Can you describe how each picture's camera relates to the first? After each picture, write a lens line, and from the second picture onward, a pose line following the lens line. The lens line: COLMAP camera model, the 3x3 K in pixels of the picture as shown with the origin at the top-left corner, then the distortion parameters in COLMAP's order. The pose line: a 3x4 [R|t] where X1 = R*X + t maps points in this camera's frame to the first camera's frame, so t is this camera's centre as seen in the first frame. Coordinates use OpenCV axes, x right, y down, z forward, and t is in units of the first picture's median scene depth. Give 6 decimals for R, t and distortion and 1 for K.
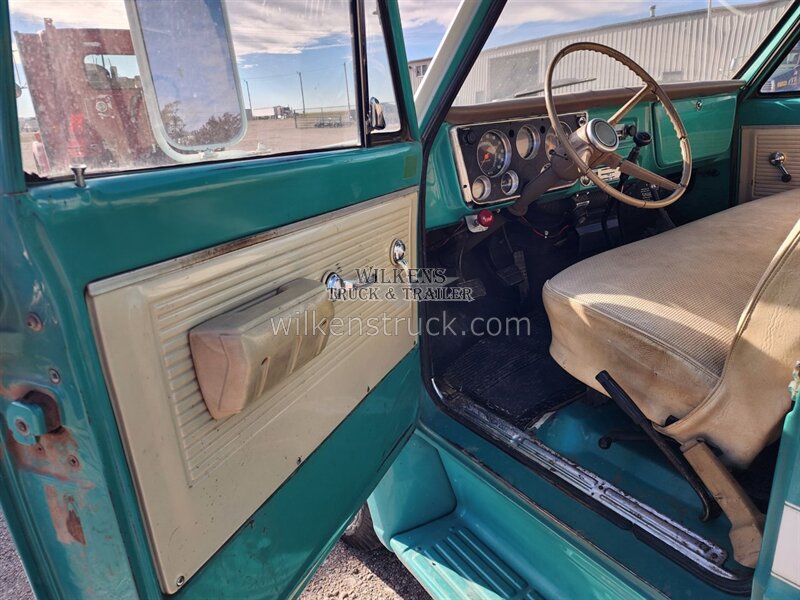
lens RADIAL K [[539.5, 0, 390.5], [0, 539.5, 299.8], [0, 0, 1]] dist [0.034666, -0.002652]
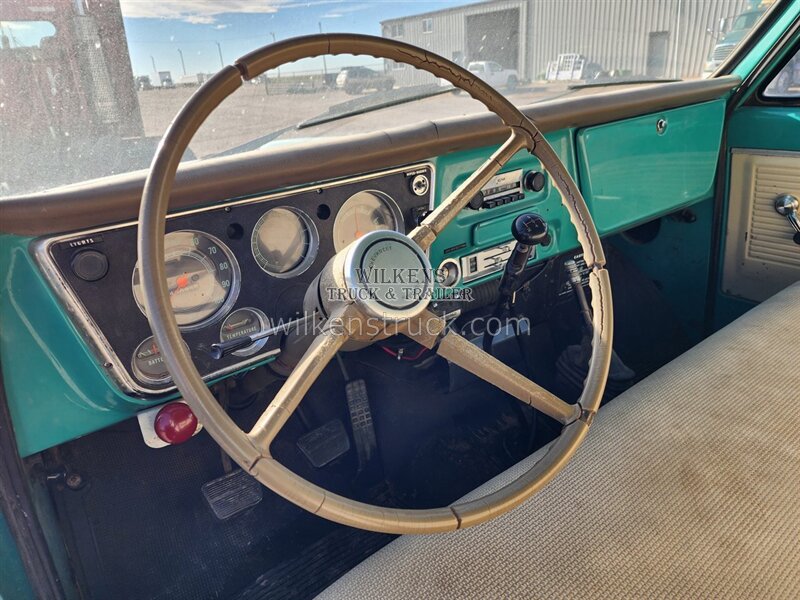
lens RADIAL K [[539.5, 0, 390.5], [0, 539.5, 299.8], [0, 0, 1]] dist [0.034666, -0.002652]
pose [[0.999648, -0.016487, 0.020783, 0.252118], [0.015184, 0.997999, 0.061382, -0.203461], [-0.021753, -0.061045, 0.997898, 0.401956]]
